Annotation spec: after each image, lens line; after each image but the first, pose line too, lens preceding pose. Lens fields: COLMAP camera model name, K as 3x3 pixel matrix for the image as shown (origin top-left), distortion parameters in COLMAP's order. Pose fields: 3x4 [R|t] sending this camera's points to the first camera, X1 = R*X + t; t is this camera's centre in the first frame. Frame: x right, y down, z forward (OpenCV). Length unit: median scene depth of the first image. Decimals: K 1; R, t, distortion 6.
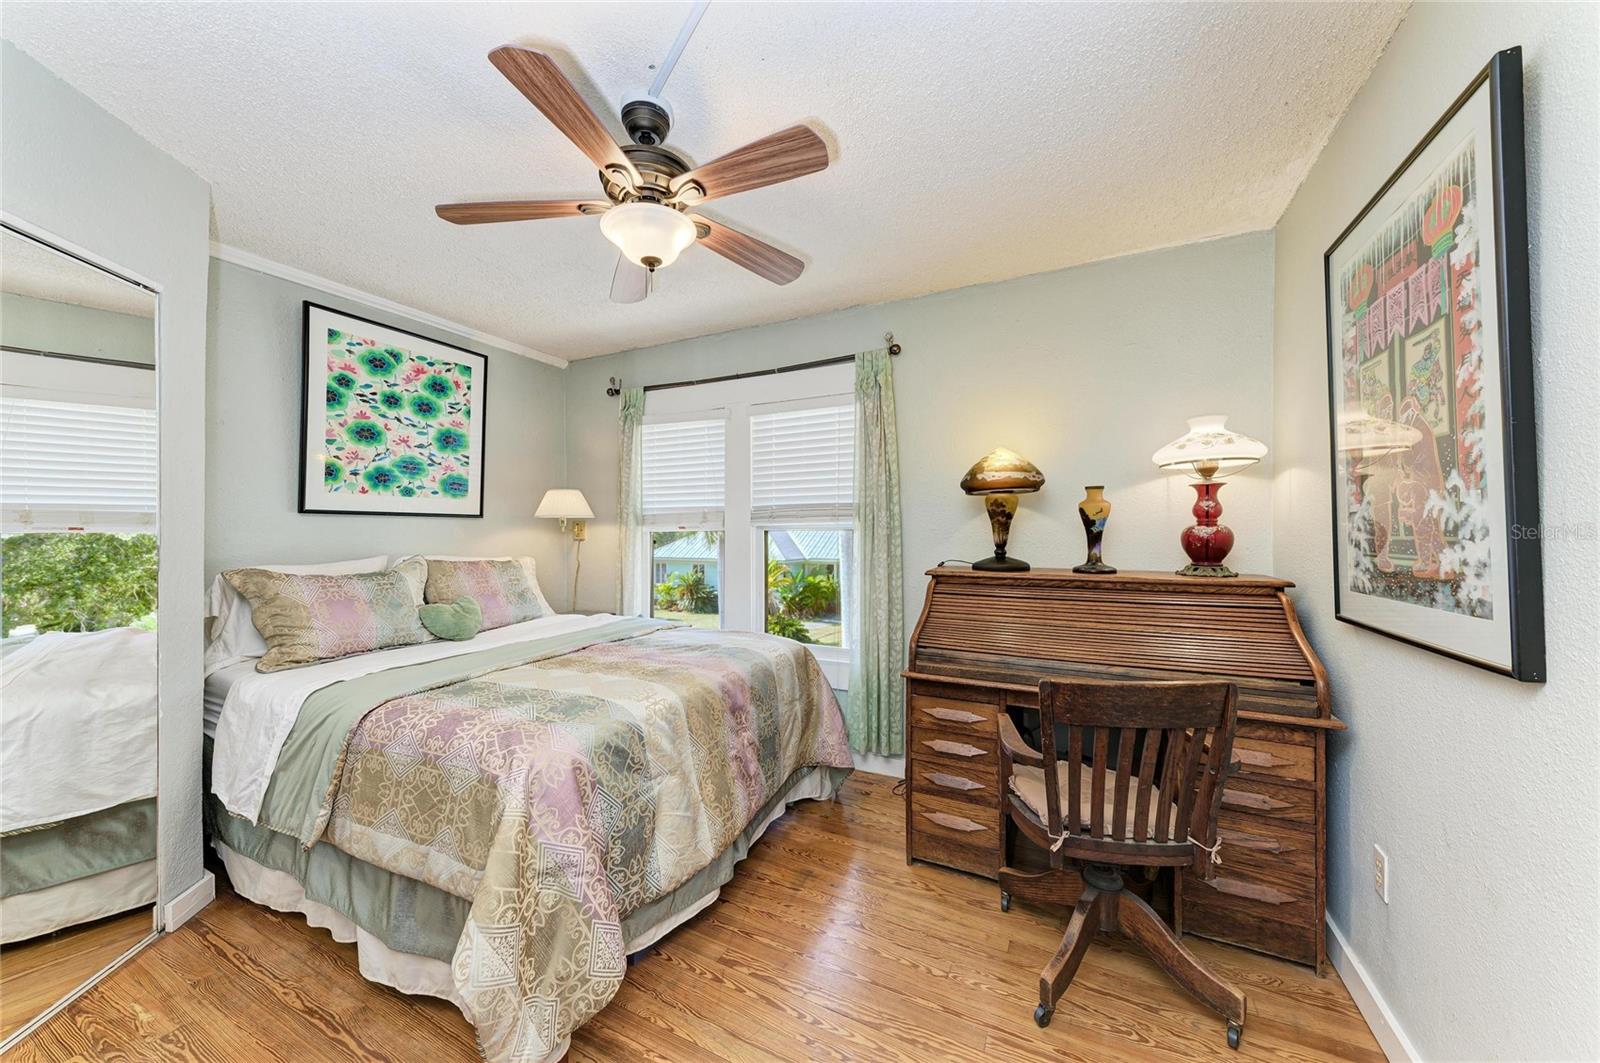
lens RADIAL K [[576.7, 0, 800.0], [0, 576.7, 531.5], [0, 0, 1]] dist [-0.000293, -0.000143]
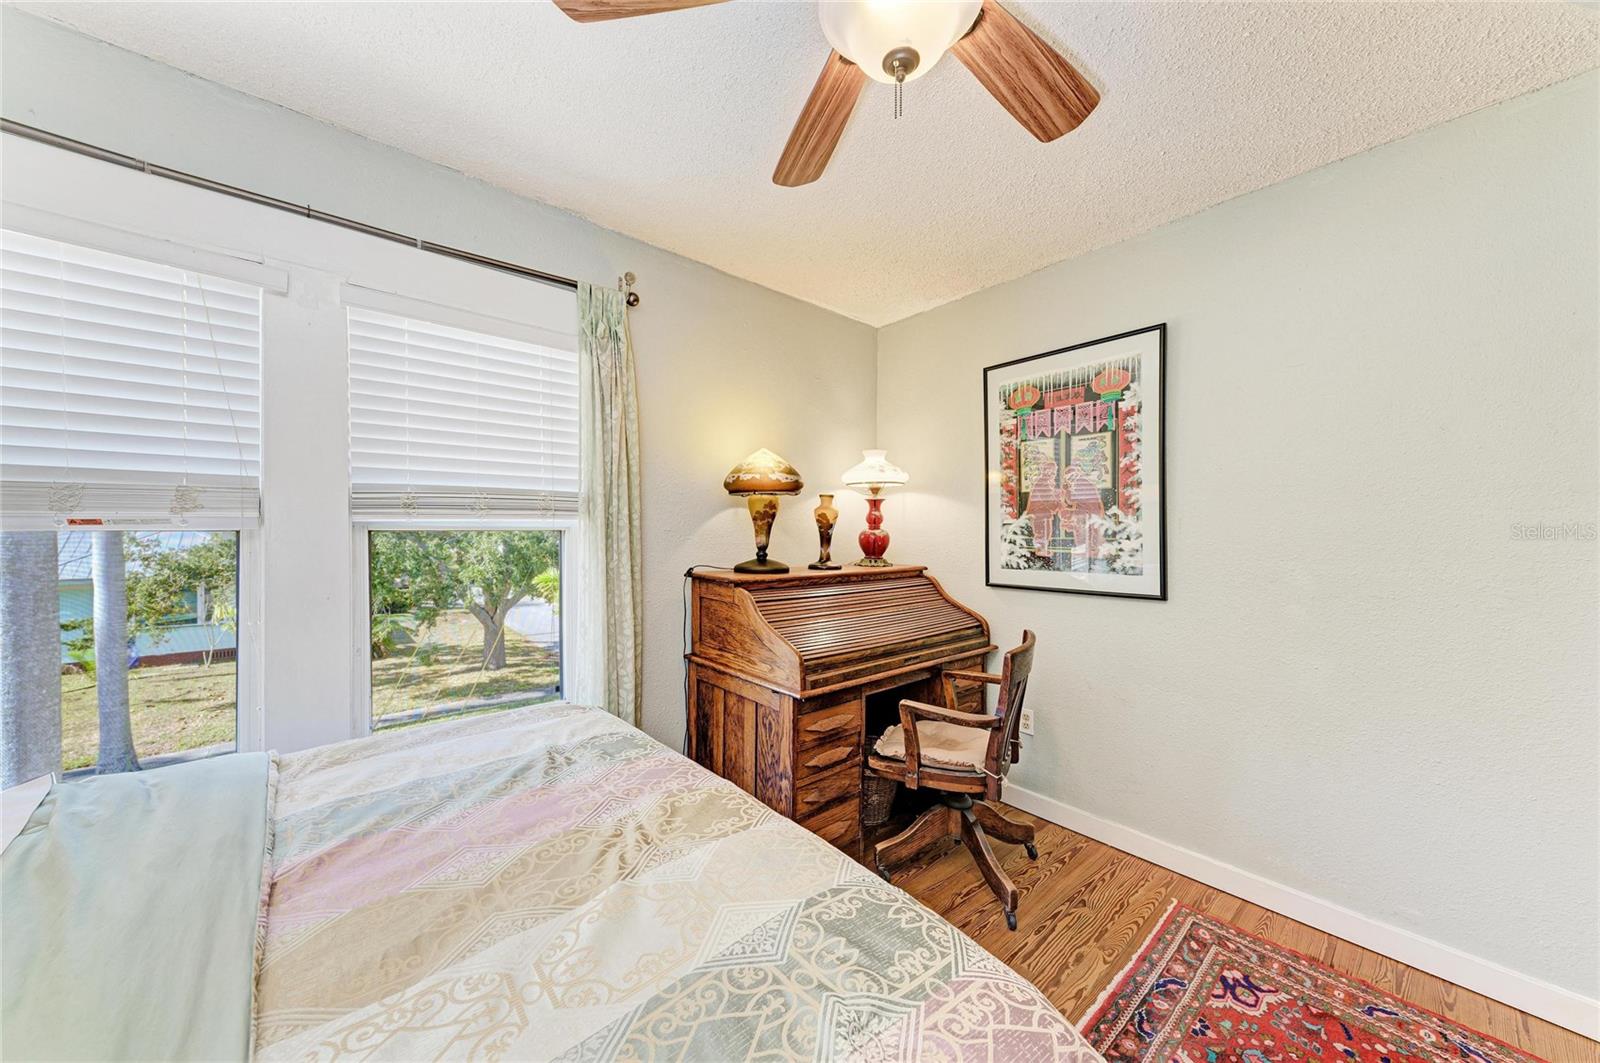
lens RADIAL K [[568.2, 0, 800.0], [0, 568.2, 531.5], [0, 0, 1]] dist [0.024031, -0.000038]
pose [[0.366290, 0.002396, 0.930498, -0.640495], [-0.004221, 0.999991, -0.000913, -0.003576], [-0.930491, -0.003593, 0.366297, 0.685124]]
